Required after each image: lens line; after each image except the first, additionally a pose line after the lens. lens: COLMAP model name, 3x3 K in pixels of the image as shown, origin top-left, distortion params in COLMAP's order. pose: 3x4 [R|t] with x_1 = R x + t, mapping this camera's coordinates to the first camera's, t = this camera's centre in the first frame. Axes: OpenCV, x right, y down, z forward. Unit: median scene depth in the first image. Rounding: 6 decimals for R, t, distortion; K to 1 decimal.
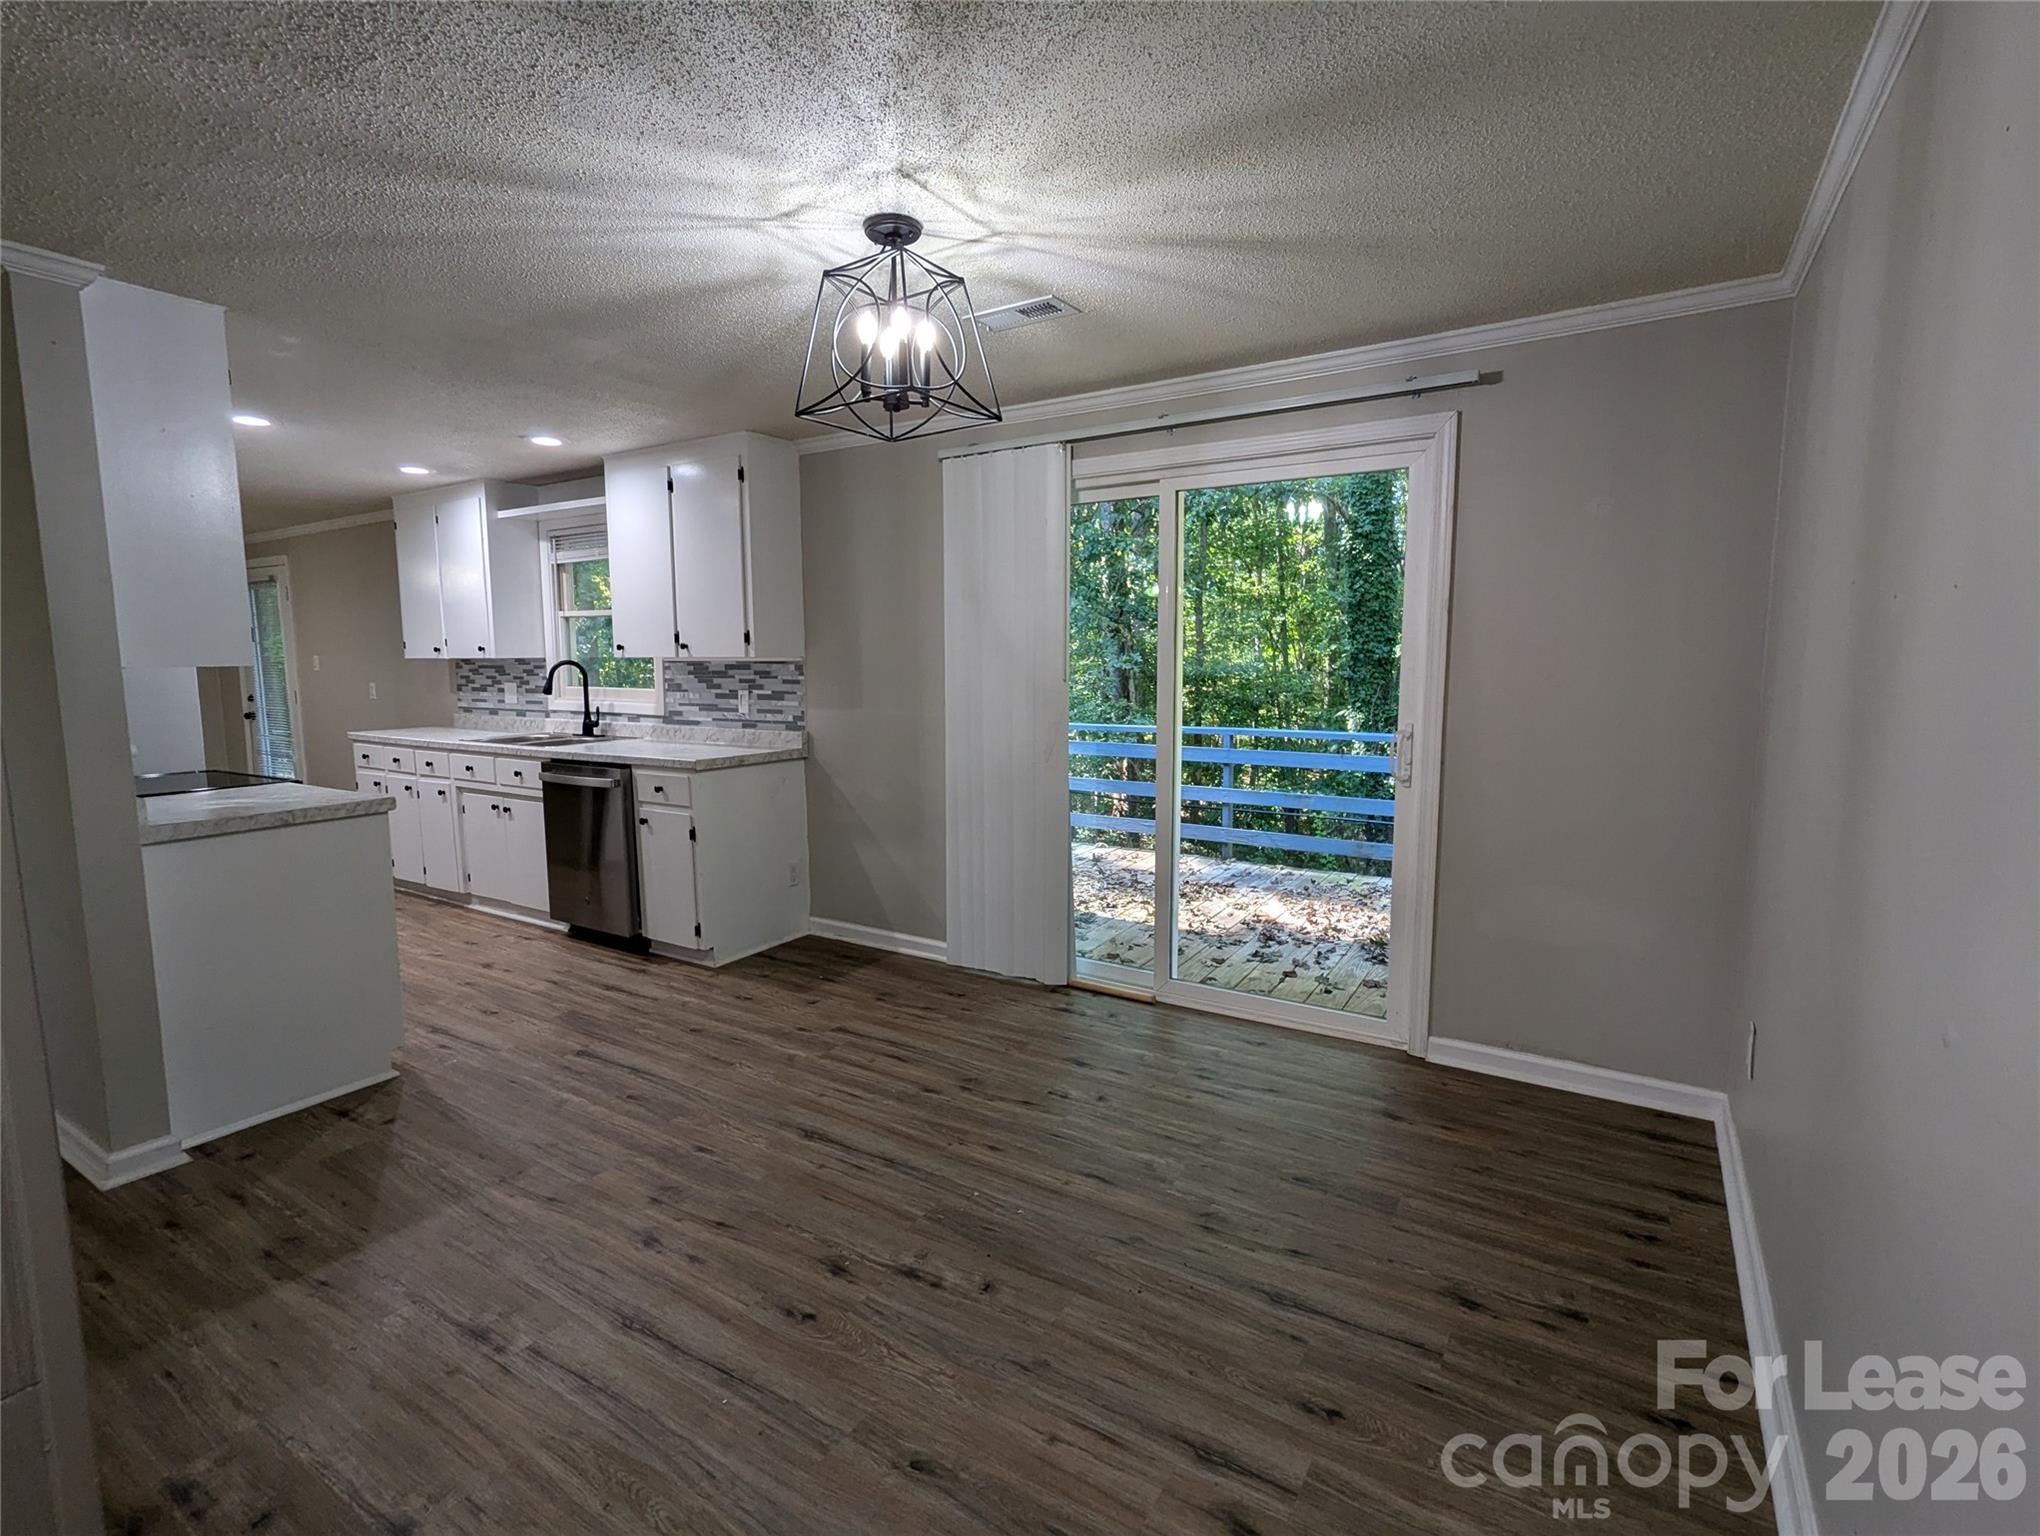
lens RADIAL K [[969.3, 0, 1014.2], [0, 969.3, 769.0], [0, 0, 1]] dist [-0.003013, 0.001118]
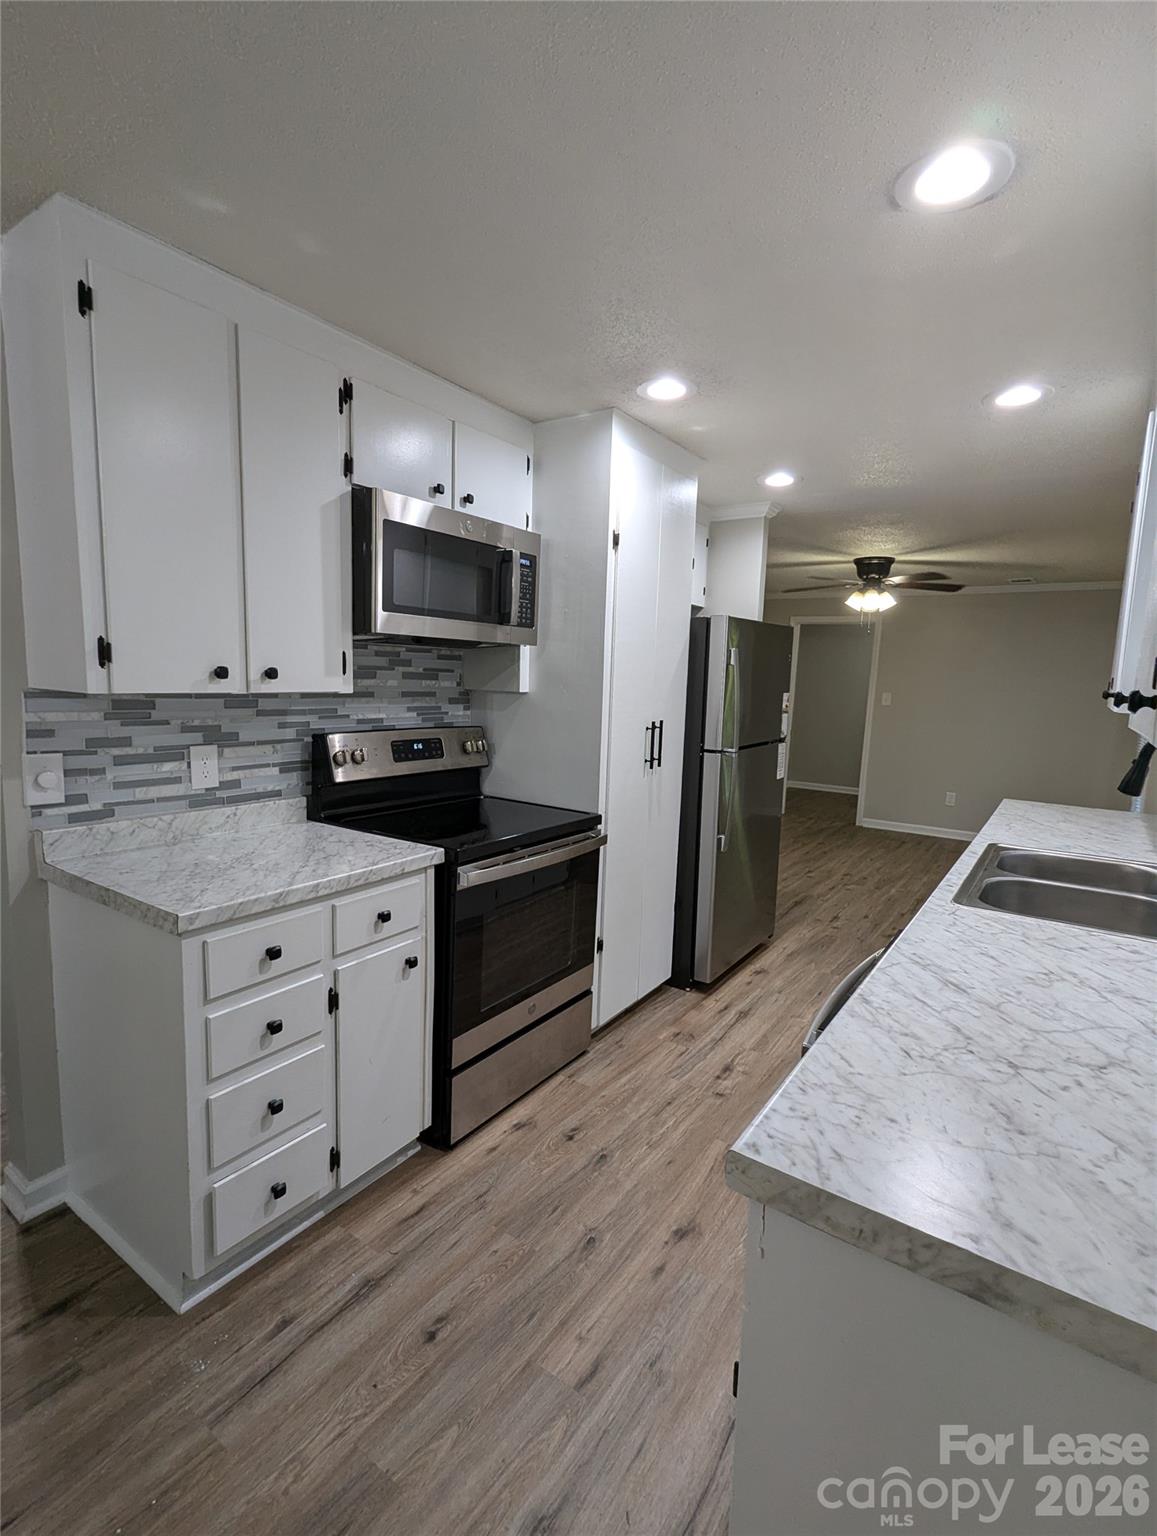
lens RADIAL K [[729.9, 0, 576.3], [0, 729.9, 773.7], [0, 0, 1]] dist [-0.003013, 0.001118]
pose [[-0.036554, 0.139145, -0.989597, -0.123076], [-0.148562, 0.978499, 0.143072, -0.099514], [0.988227, 0.152246, -0.015096, 0.752334]]
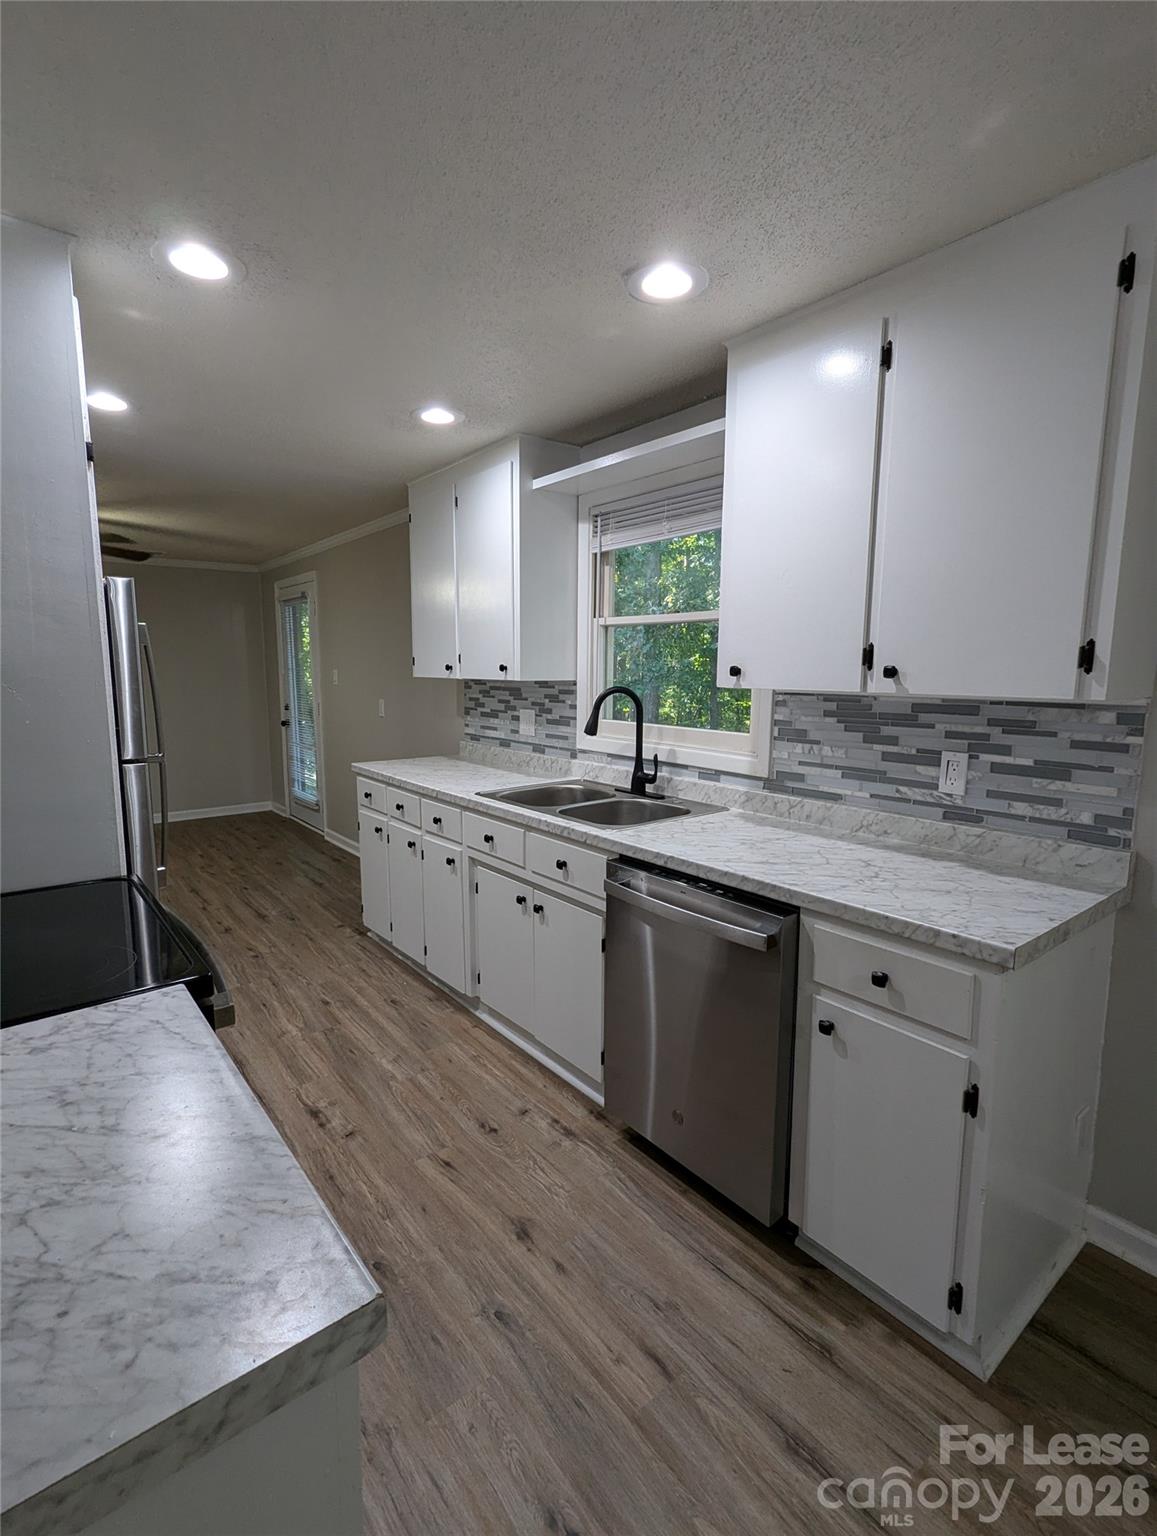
lens RADIAL K [[726.4, 0, 583.2], [0, 726.4, 774.8], [0, 0, 1]] dist [-0.001049, -0.001148]
pose [[0.947382, 0.057891, -0.314827, -0.327088], [-0.048339, 0.998105, 0.038069, -0.069489], [0.316434, -0.020847, 0.948385, 0.510747]]
